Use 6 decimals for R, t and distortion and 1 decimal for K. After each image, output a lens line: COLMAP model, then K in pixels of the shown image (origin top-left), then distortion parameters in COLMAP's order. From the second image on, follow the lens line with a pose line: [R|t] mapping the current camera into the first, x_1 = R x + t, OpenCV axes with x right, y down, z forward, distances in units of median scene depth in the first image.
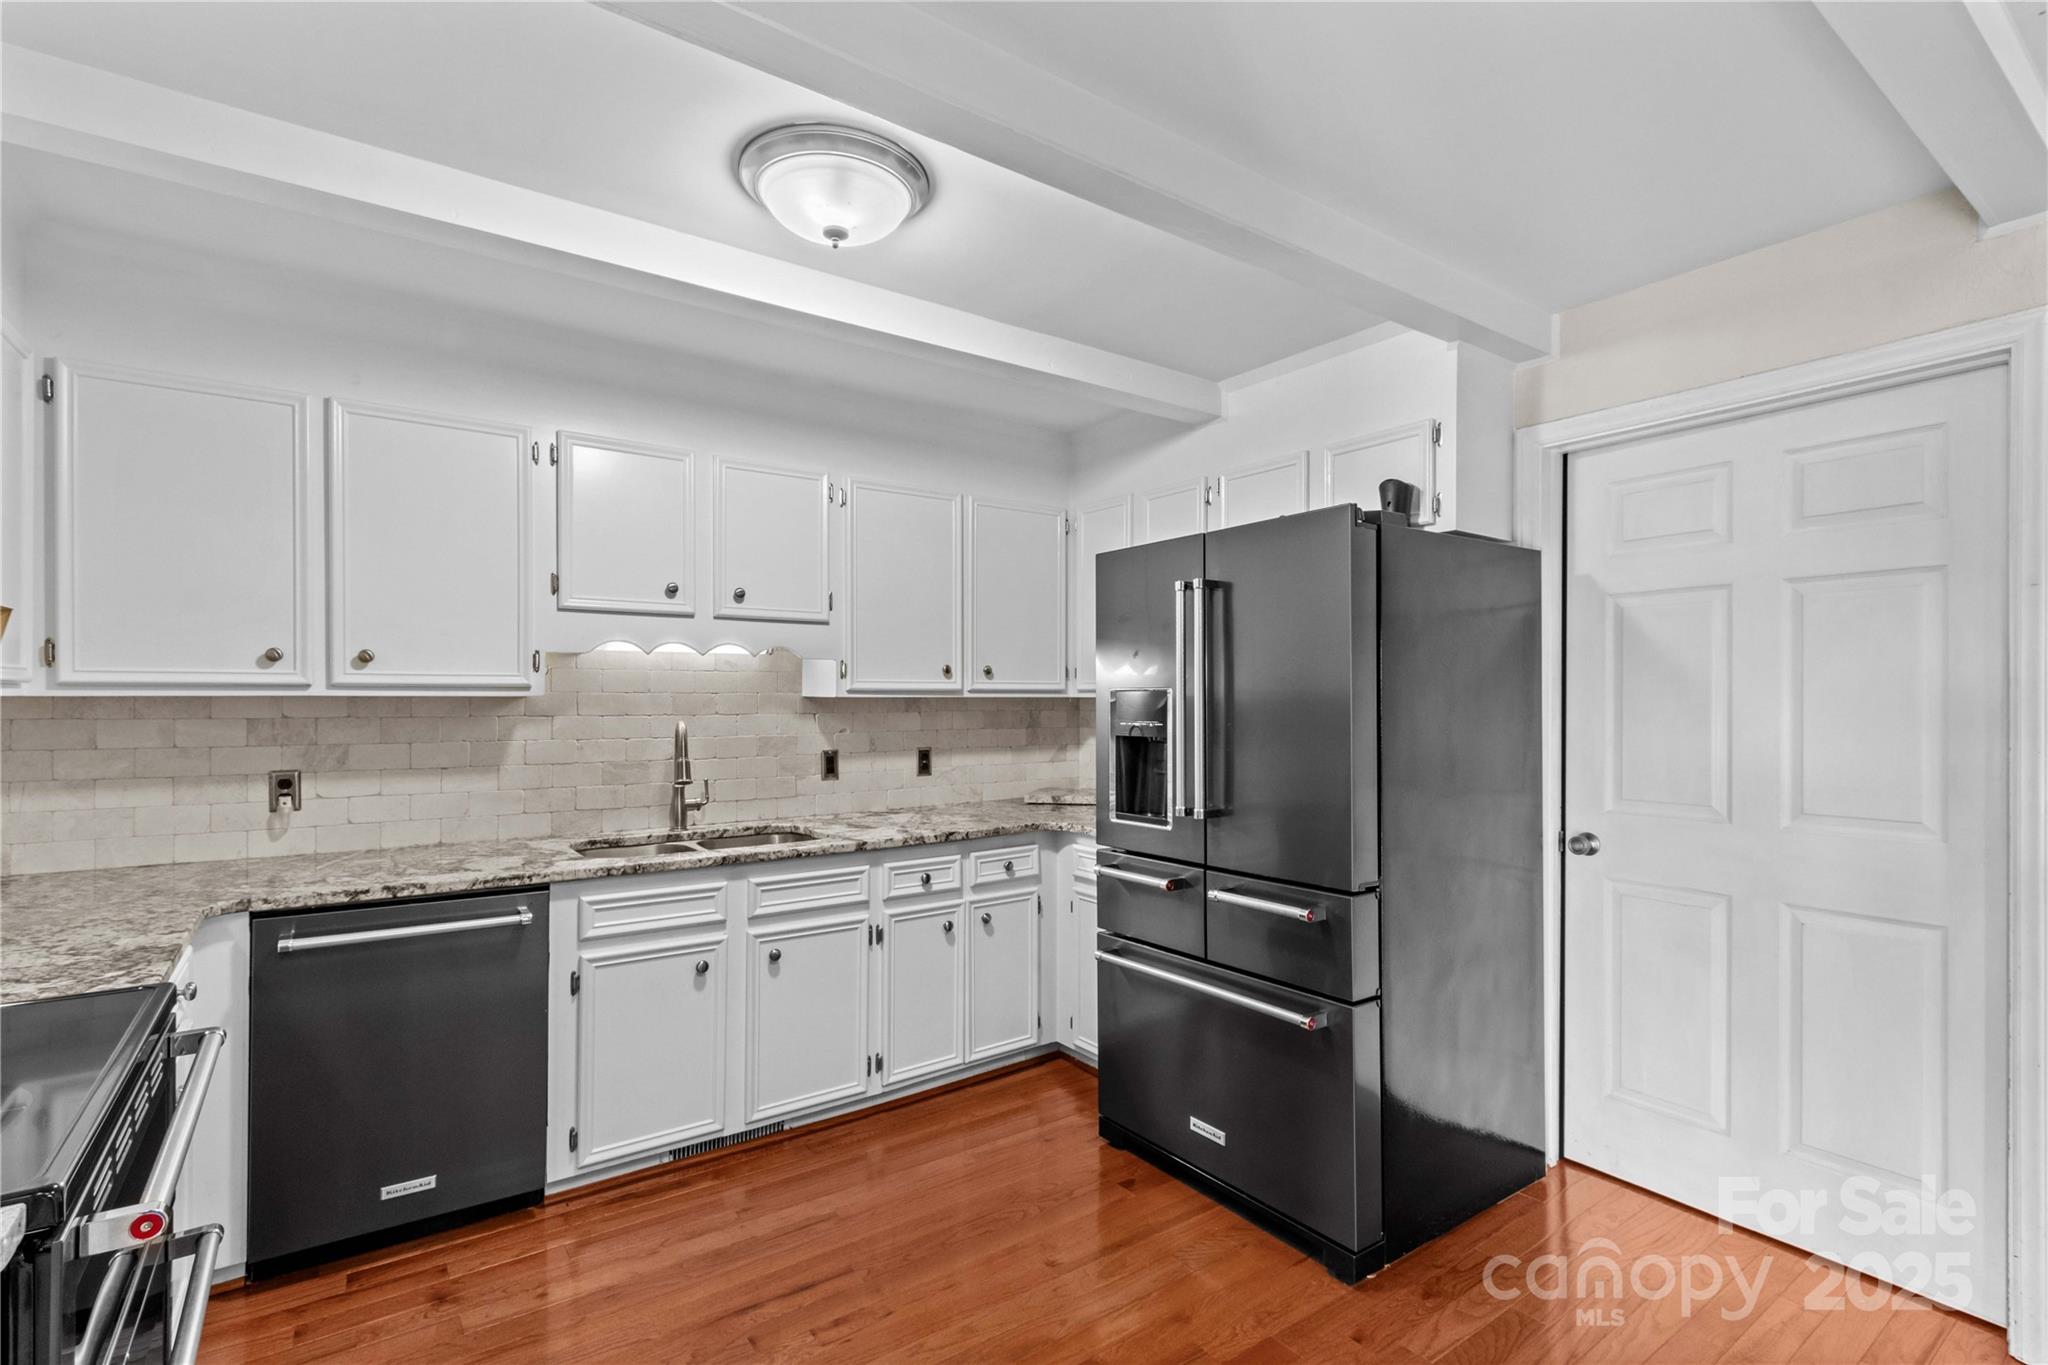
lens RADIAL K [[954.0, 0, 1025.8], [0, 954.0, 697.6], [0, 0, 1]] dist [0.000885, -0.000235]
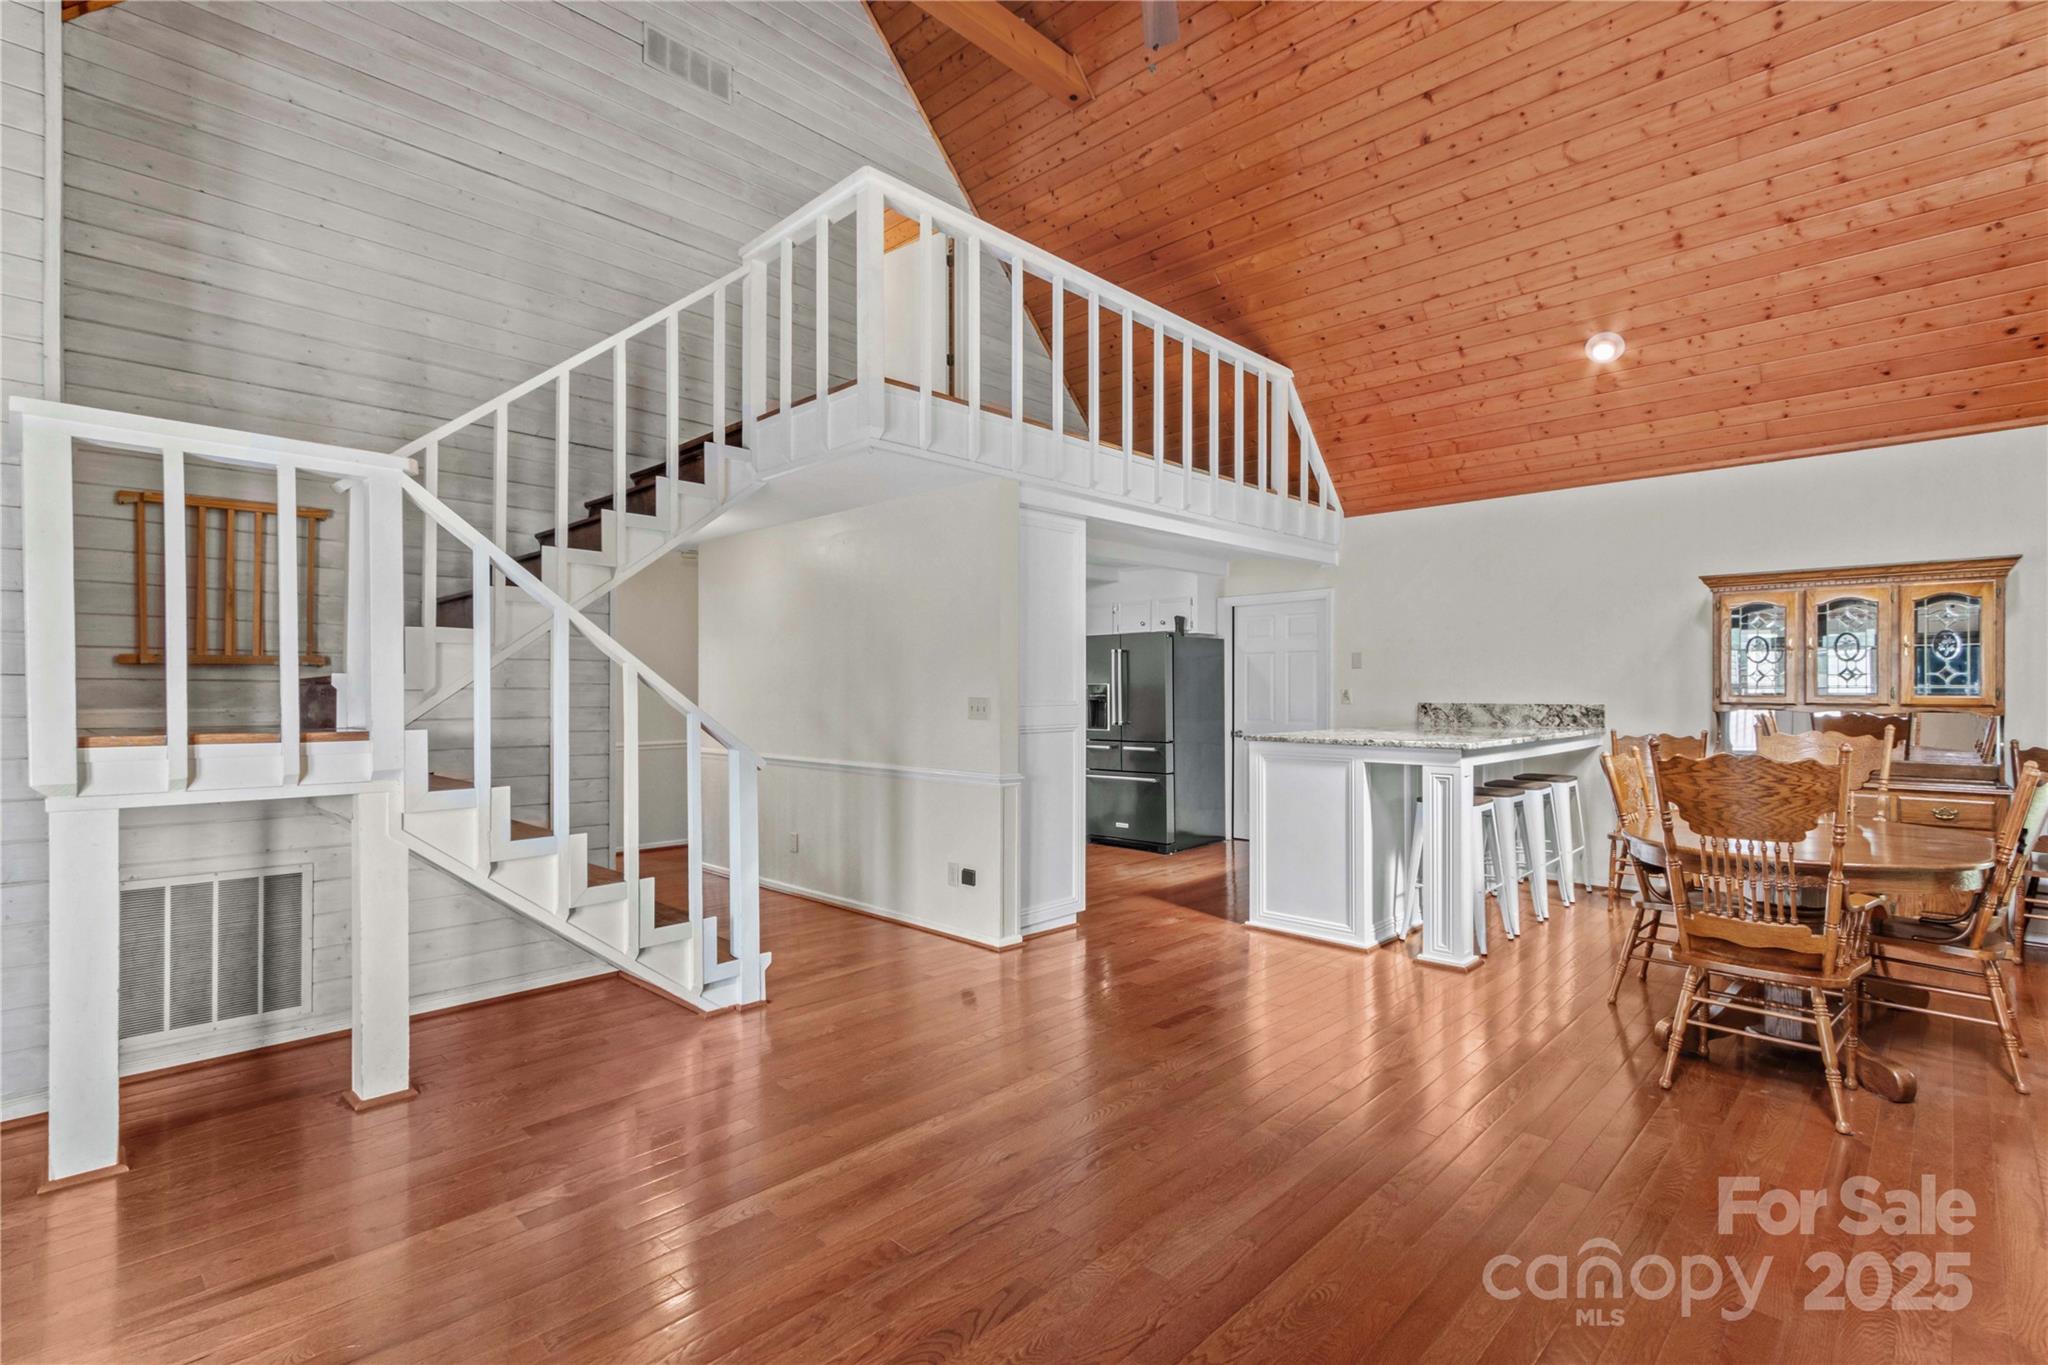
lens RADIAL K [[942.2, 0, 1026.7], [0, 942.2, 685.8], [0, 0, 1]] dist [0.002466, 0.000416]
pose [[0.985006, -0.002847, 0.172497, -0.581621], [0.002766, 0.999996, 0.000710, -0.006136], [-0.172499, -0.000222, 0.985010, -1.780507]]
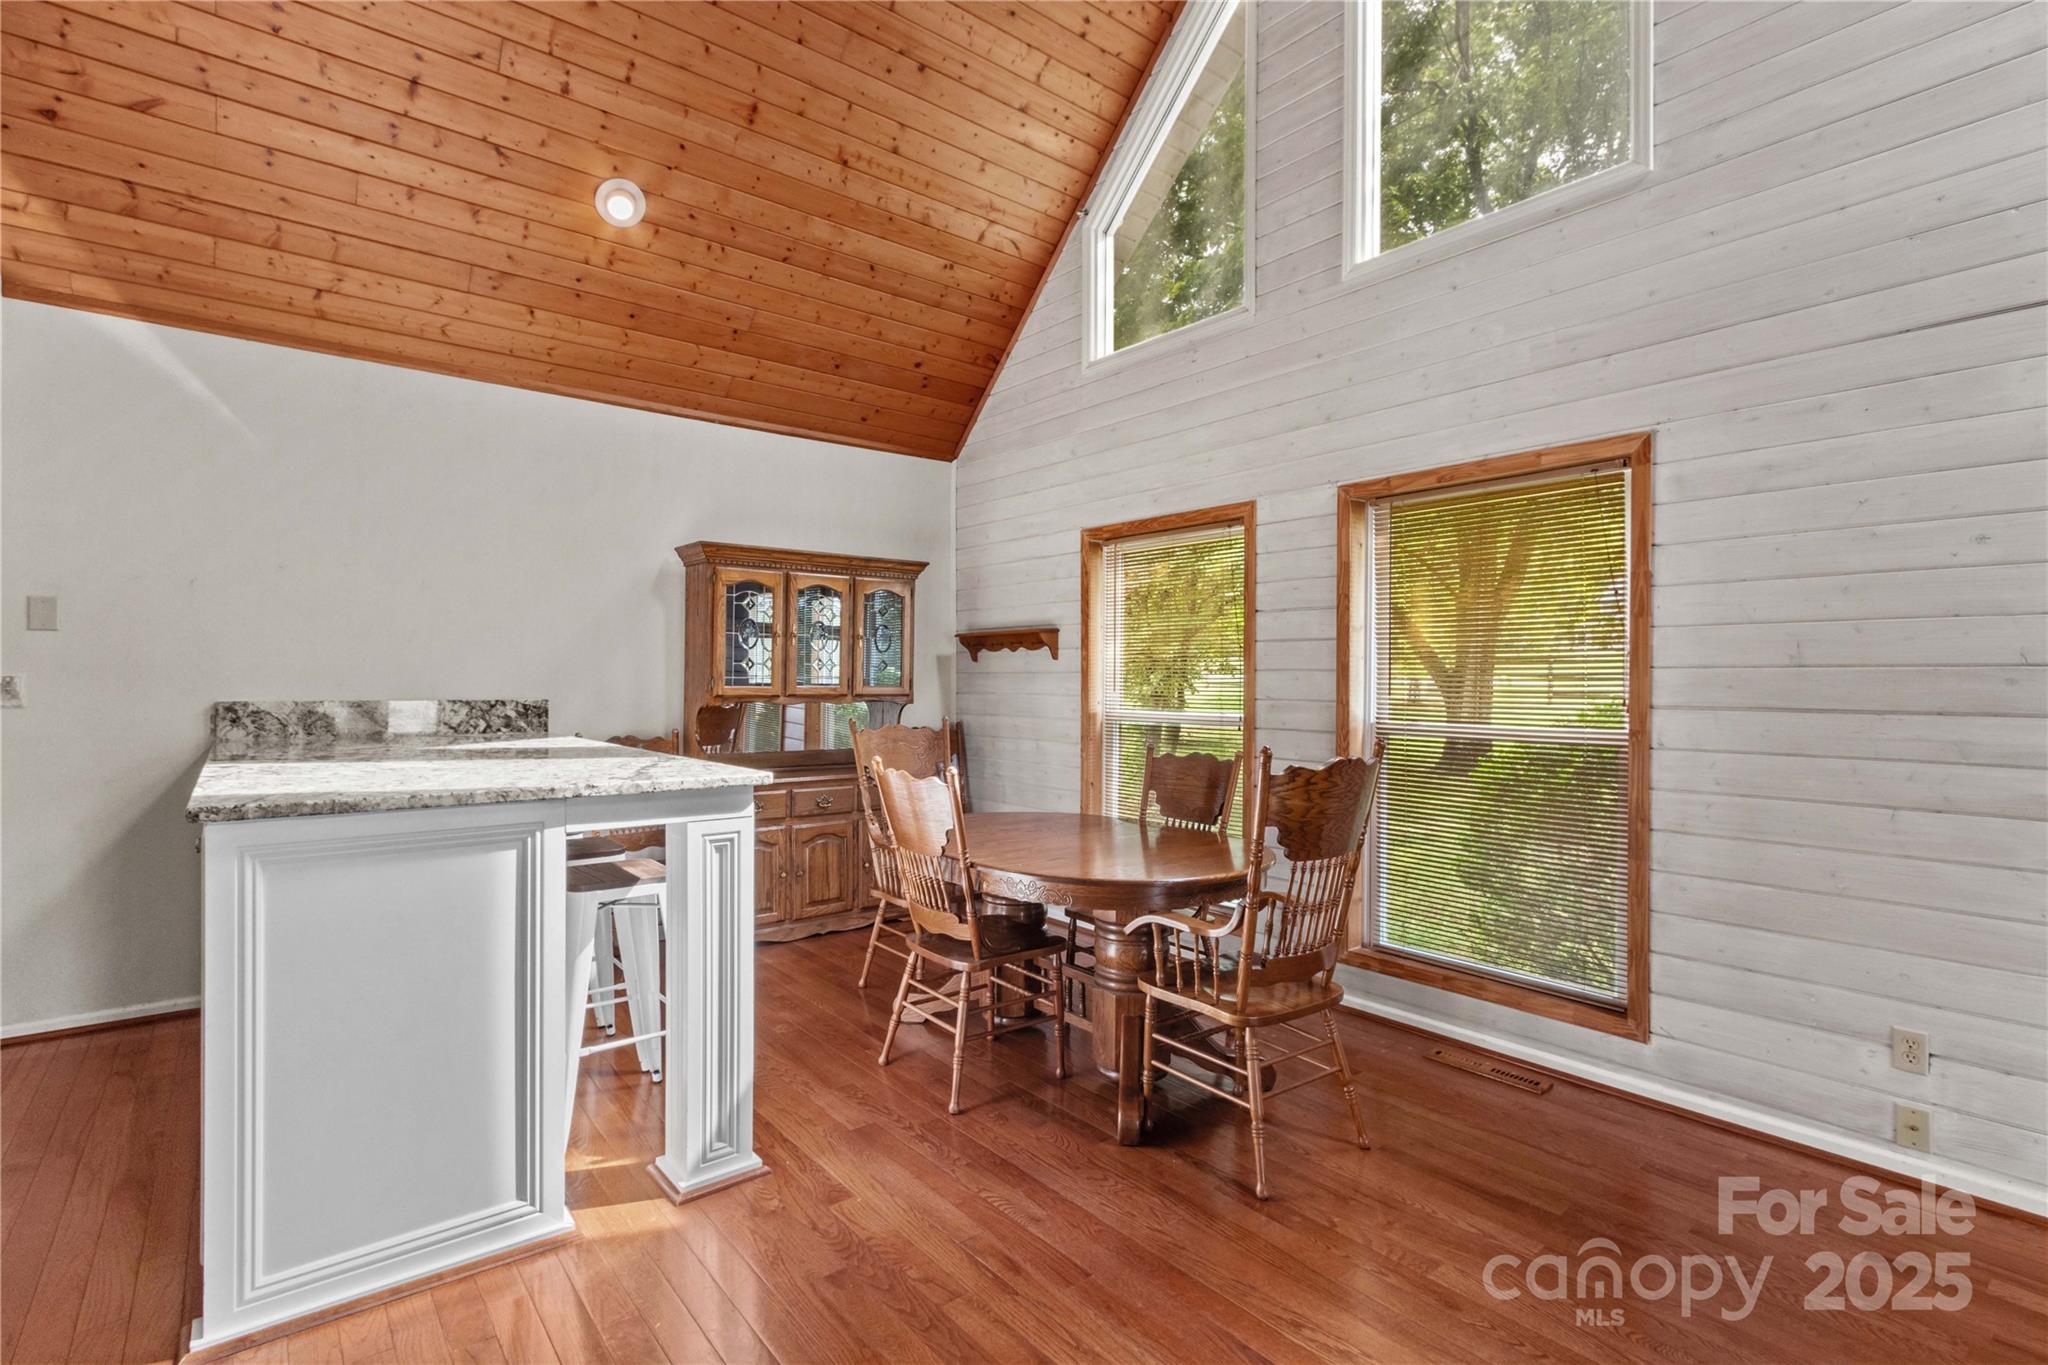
lens RADIAL K [[955.4, 0, 999.3], [0, 955.4, 683.2], [0, 0, 1]] dist [-0.001674, -0.000996]
pose [[-0.041072, -0.006711, 0.999134, -0.509733], [-0.009060, 0.999939, 0.006344, -0.001282], [-0.999115, -0.008792, -0.041130, -0.562837]]
